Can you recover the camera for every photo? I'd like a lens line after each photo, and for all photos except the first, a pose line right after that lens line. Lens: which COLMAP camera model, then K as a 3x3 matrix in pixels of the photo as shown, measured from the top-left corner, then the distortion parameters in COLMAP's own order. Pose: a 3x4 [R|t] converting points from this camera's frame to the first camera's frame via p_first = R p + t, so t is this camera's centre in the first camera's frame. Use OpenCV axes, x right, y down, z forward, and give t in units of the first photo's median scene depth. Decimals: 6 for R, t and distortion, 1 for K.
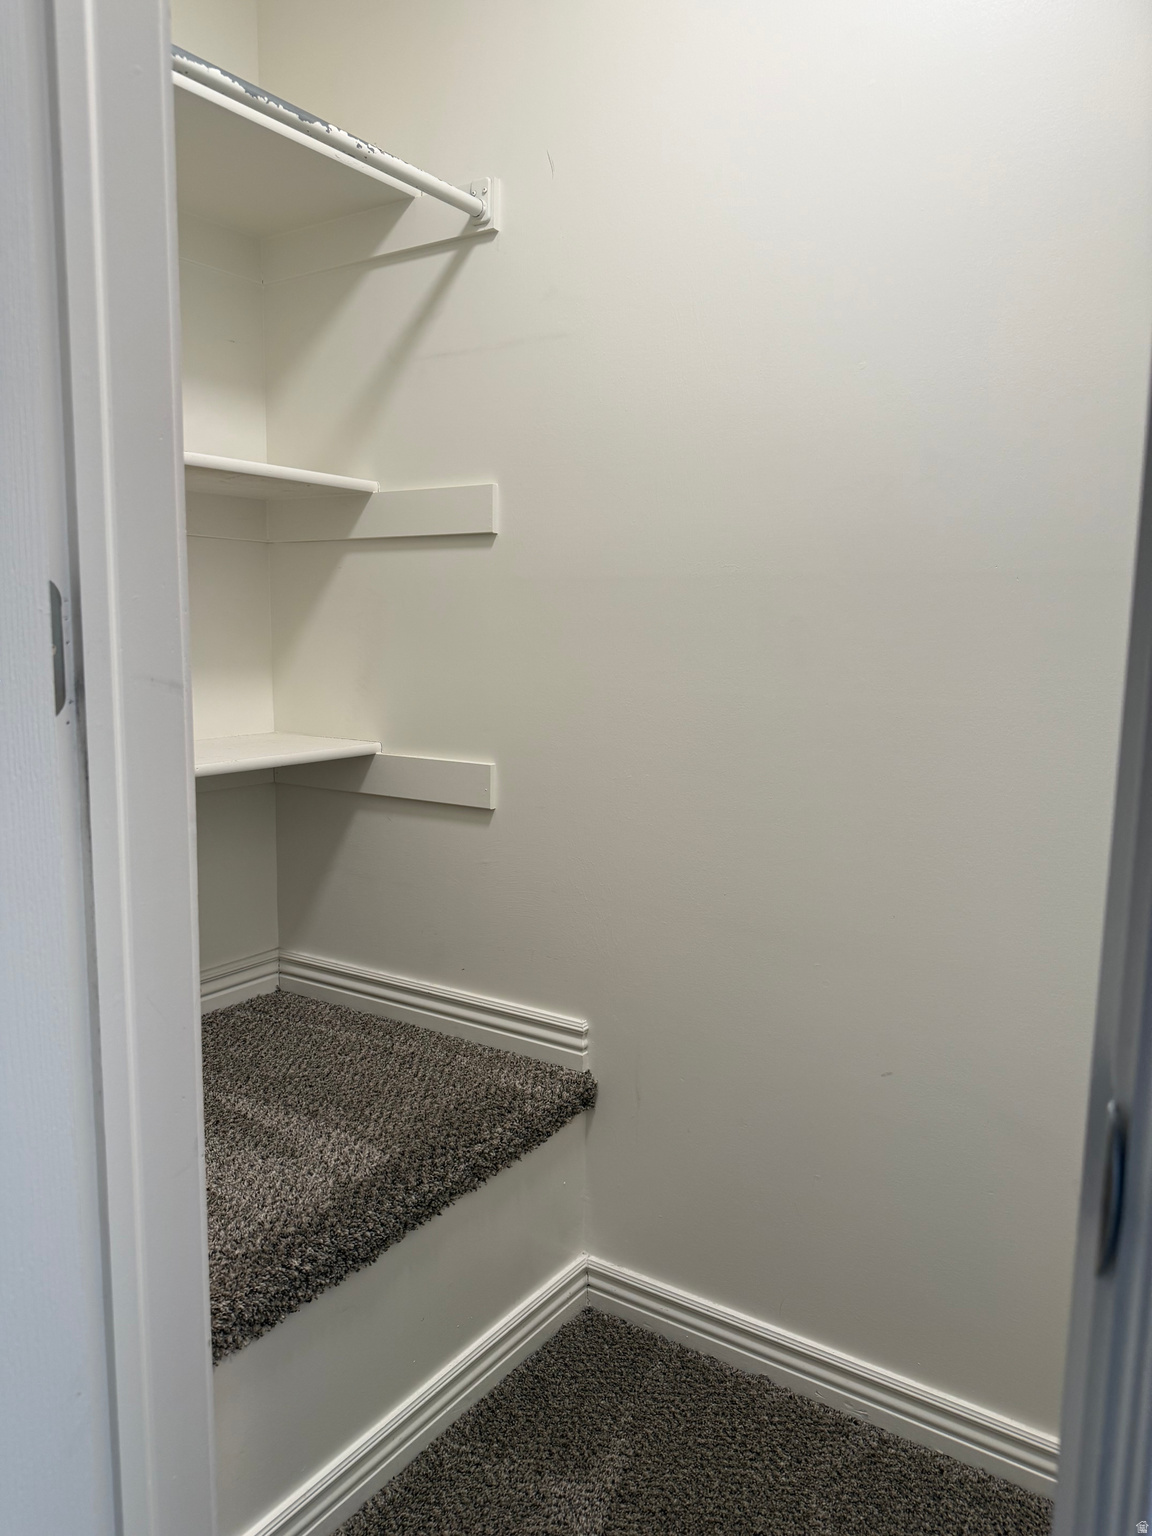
lens RADIAL K [[1095.4, 0, 573.4], [0, 1095.4, 776.3], [0, 0, 1]] dist [0.117086, -0.240561]
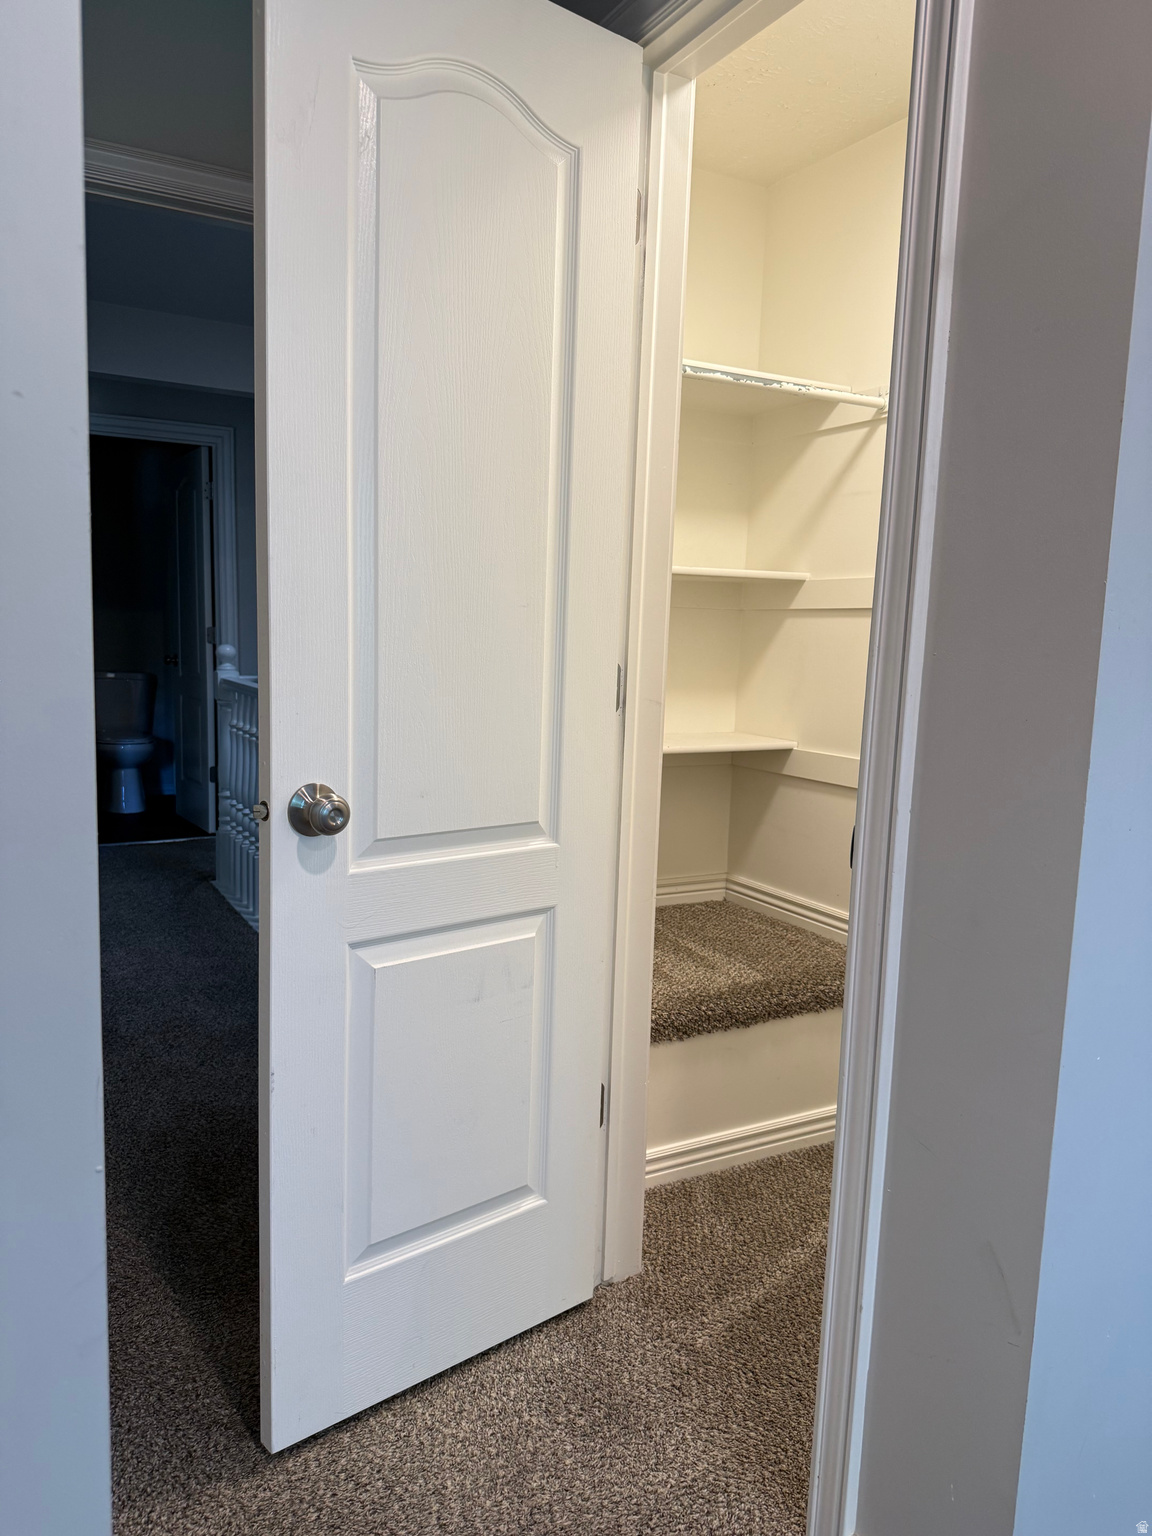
lens RADIAL K [[1095.4, 0, 573.4], [0, 1095.4, 776.3], [0, 0, 1]] dist [0.117086, -0.240561]
pose [[0.894164, 0.076458, -0.441162, 0.280490], [-0.081977, 0.996613, 0.006569, 0.040400], [0.440170, 0.030292, 0.897403, -0.637443]]
